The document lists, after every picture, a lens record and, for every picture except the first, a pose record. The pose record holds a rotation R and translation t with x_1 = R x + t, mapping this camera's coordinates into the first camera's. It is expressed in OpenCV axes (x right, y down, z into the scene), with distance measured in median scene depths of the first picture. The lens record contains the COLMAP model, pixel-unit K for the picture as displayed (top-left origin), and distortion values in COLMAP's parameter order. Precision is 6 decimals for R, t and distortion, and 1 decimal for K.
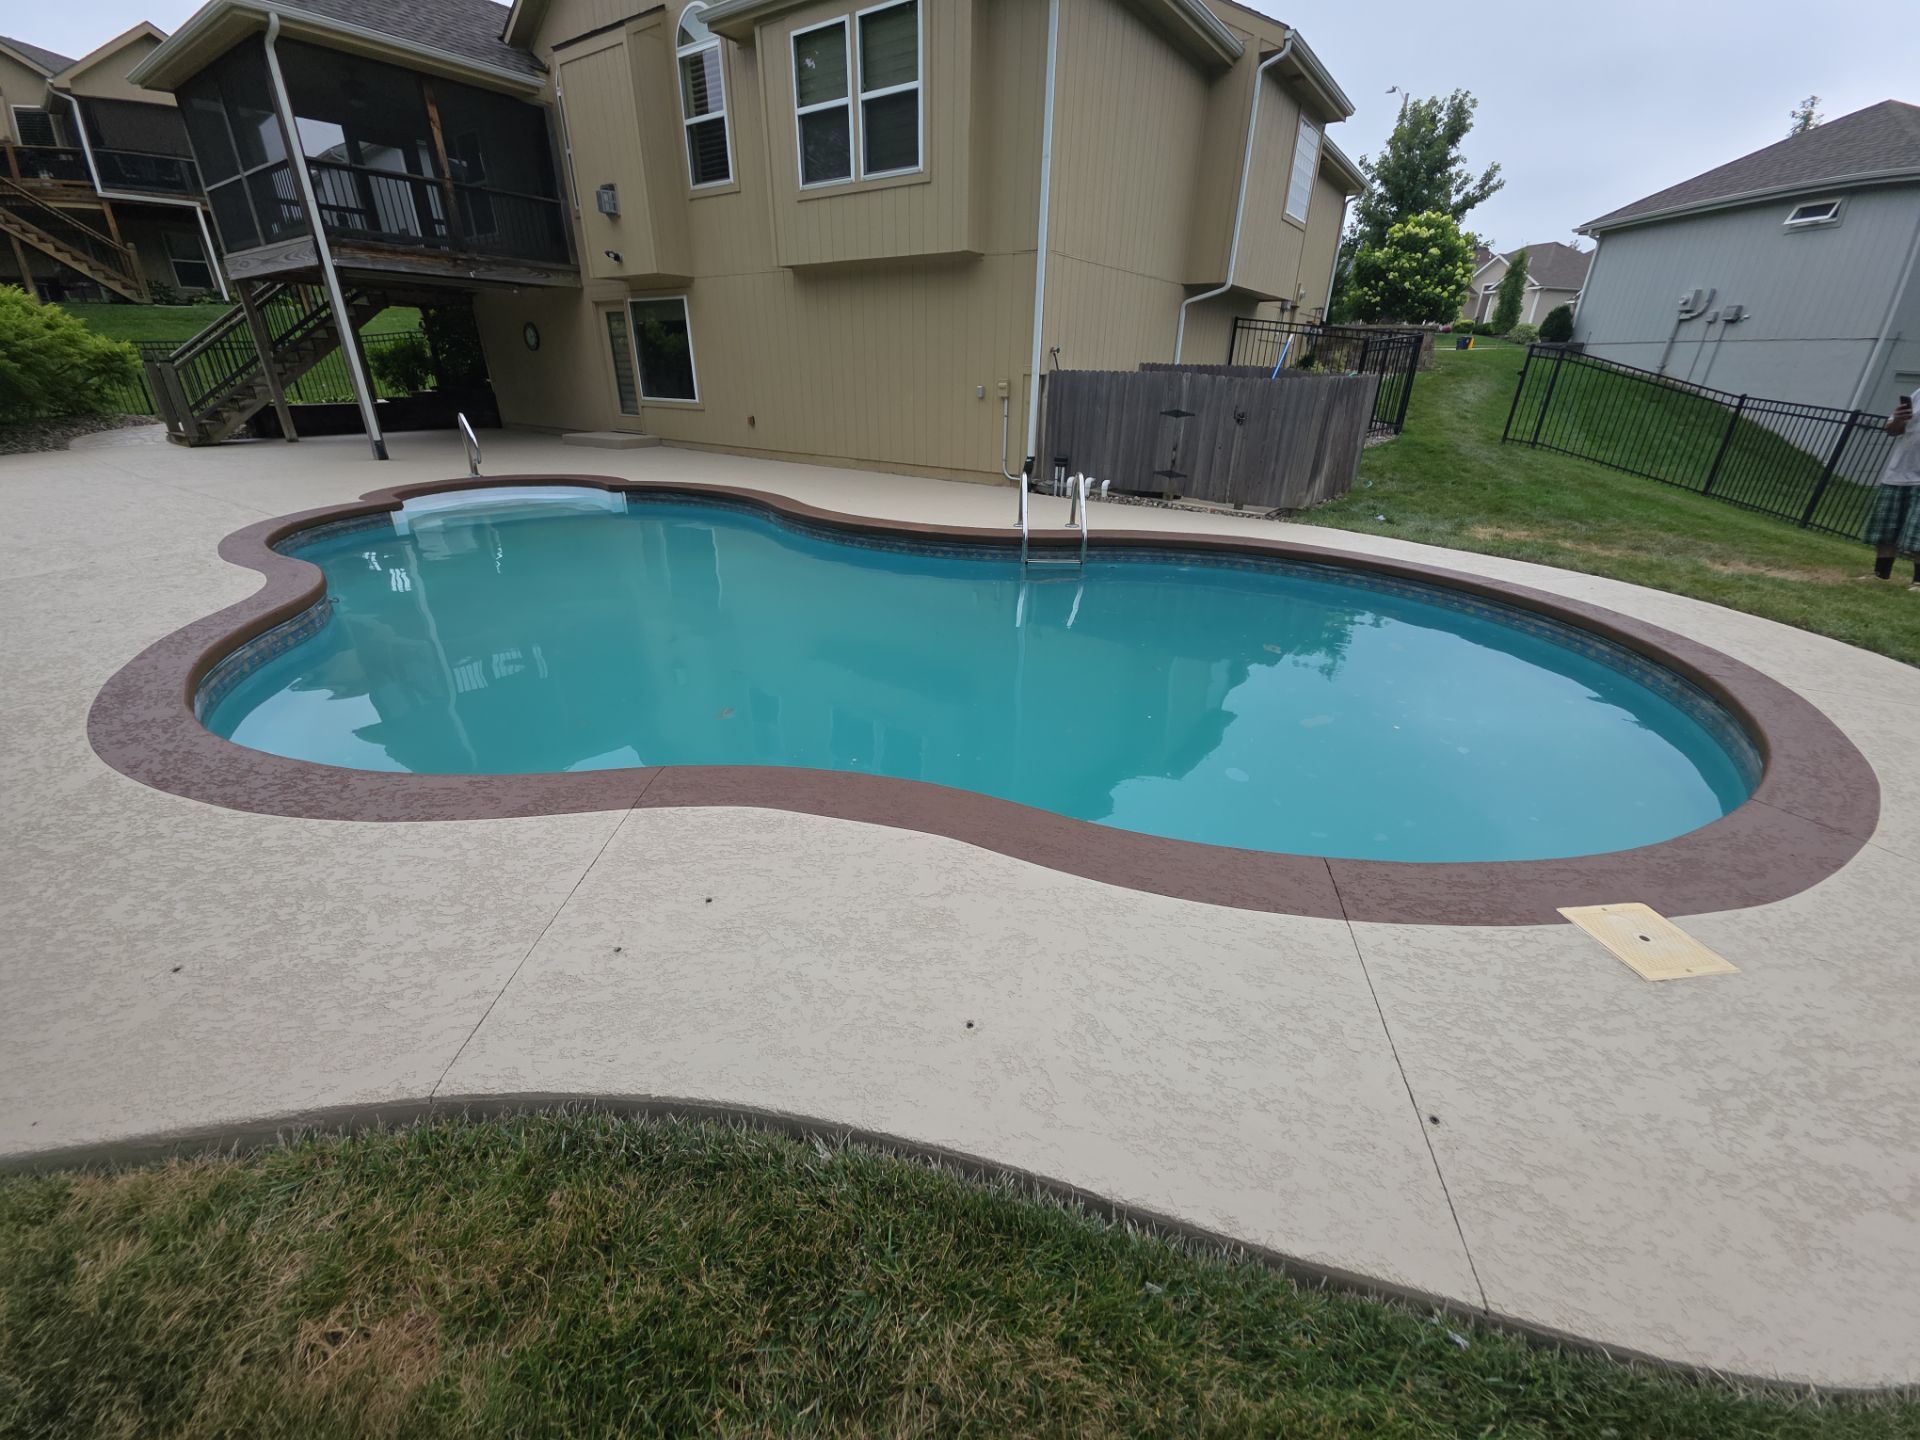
lens RADIAL K [[758.3, 0, 959.4], [0, 758.3, 713.6], [0, 0, 1]] dist [0.011592, -0.009626]
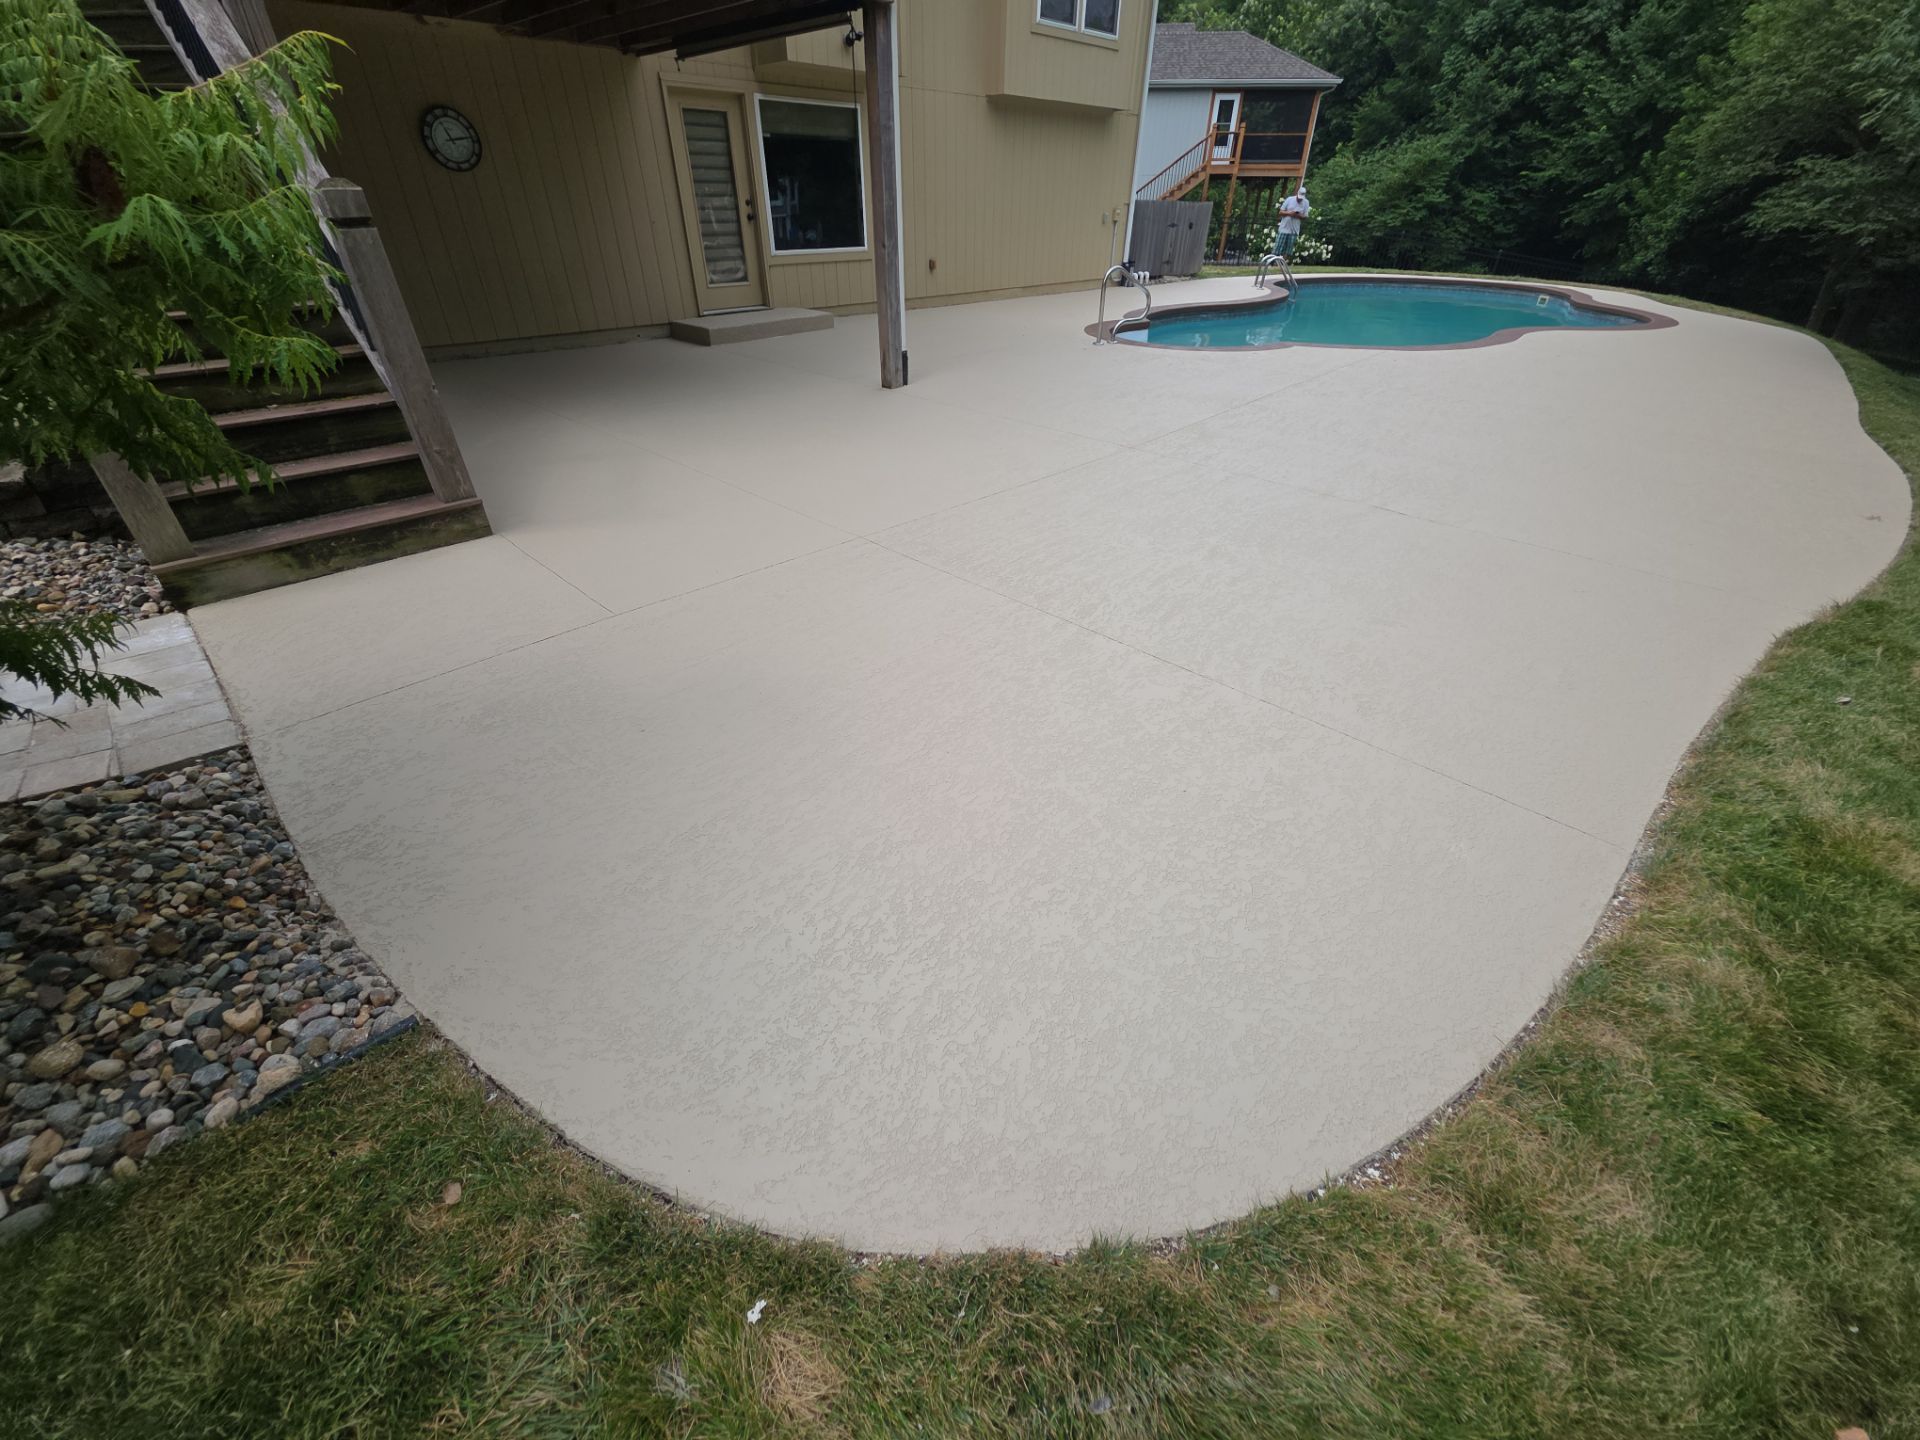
lens RADIAL K [[758.3, 0, 959.4], [0, 758.3, 713.6], [0, 0, 1]] dist [0.011592, -0.009626]
pose [[0.138061, -0.565153, 0.813352, -1.365758], [0.408307, 0.780661, 0.473131, -0.389192], [-0.902344, 0.266777, 0.338535, 0.812533]]
